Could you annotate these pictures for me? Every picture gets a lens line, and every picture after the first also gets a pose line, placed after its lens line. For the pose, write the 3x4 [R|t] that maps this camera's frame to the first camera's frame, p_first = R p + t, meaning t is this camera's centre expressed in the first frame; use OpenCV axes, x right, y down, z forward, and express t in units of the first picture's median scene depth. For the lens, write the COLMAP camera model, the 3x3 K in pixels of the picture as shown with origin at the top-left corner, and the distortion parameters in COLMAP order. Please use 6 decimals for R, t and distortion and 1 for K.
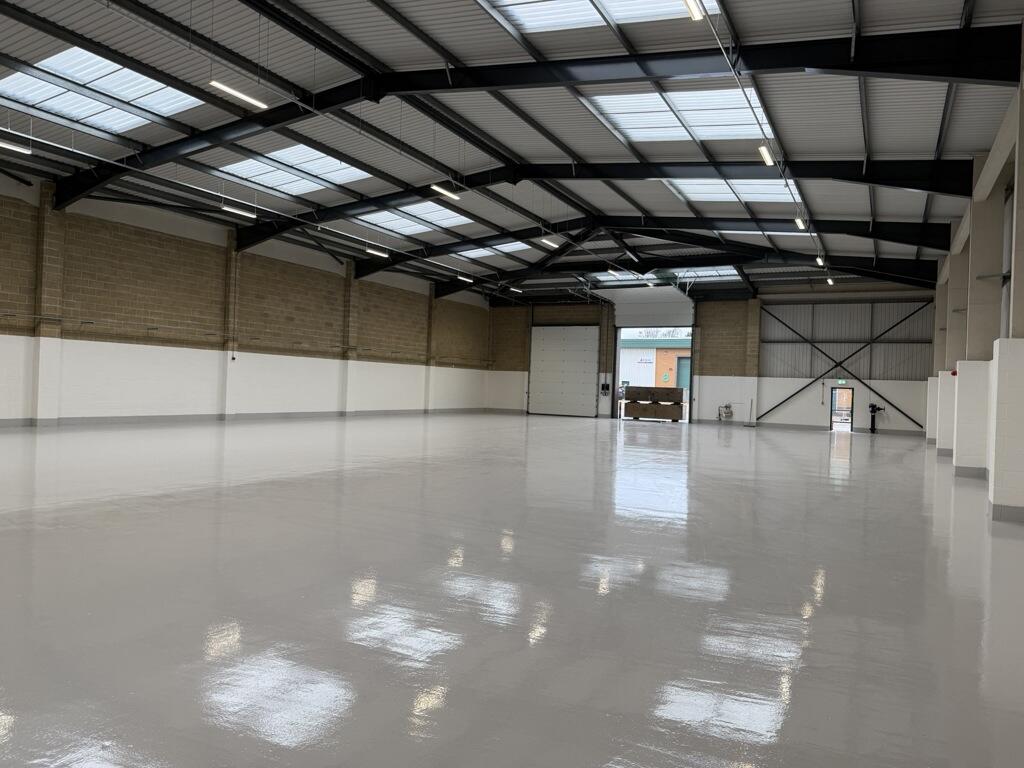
lens RADIAL K [[715.1, 0, 512.0], [0, 715.1, 384.0], [0, 0, 1]] dist [-0.000559, -0.001605]
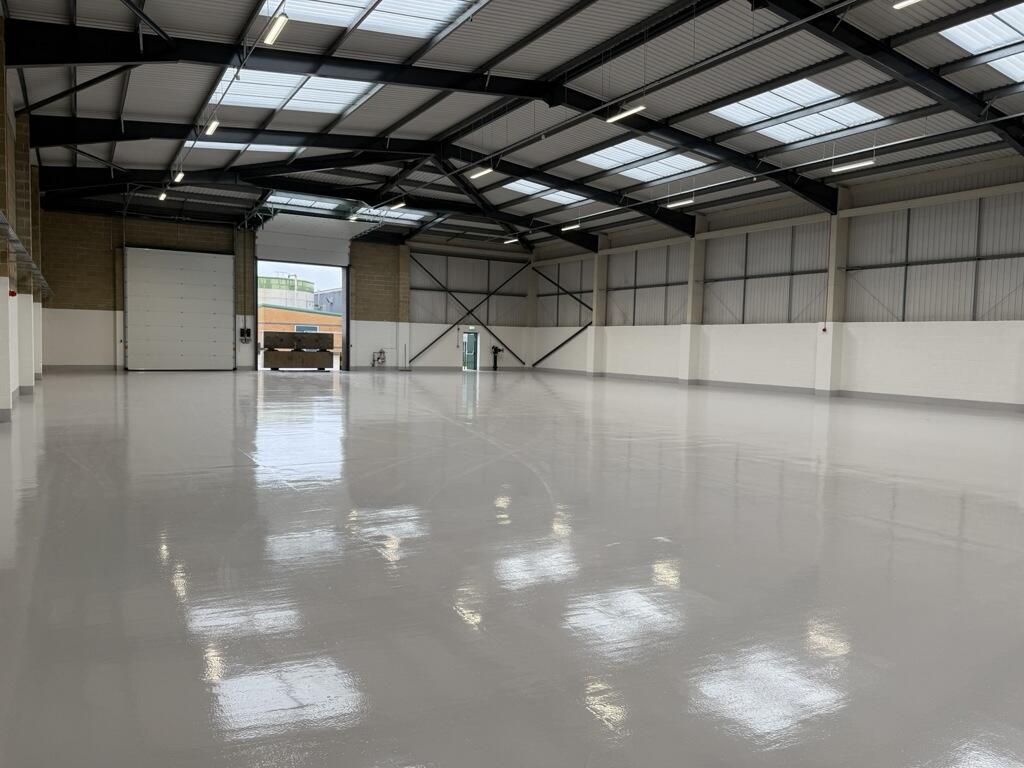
lens RADIAL K [[715.1, 0, 512.0], [0, 715.1, 384.0], [0, 0, 1]] dist [-0.000559, -0.001605]
pose [[0.439758, -0.076777, 0.894829, -0.504983], [-0.014224, 0.995619, 0.092416, -0.018332], [-0.898004, -0.053368, 0.436739, 0.398357]]
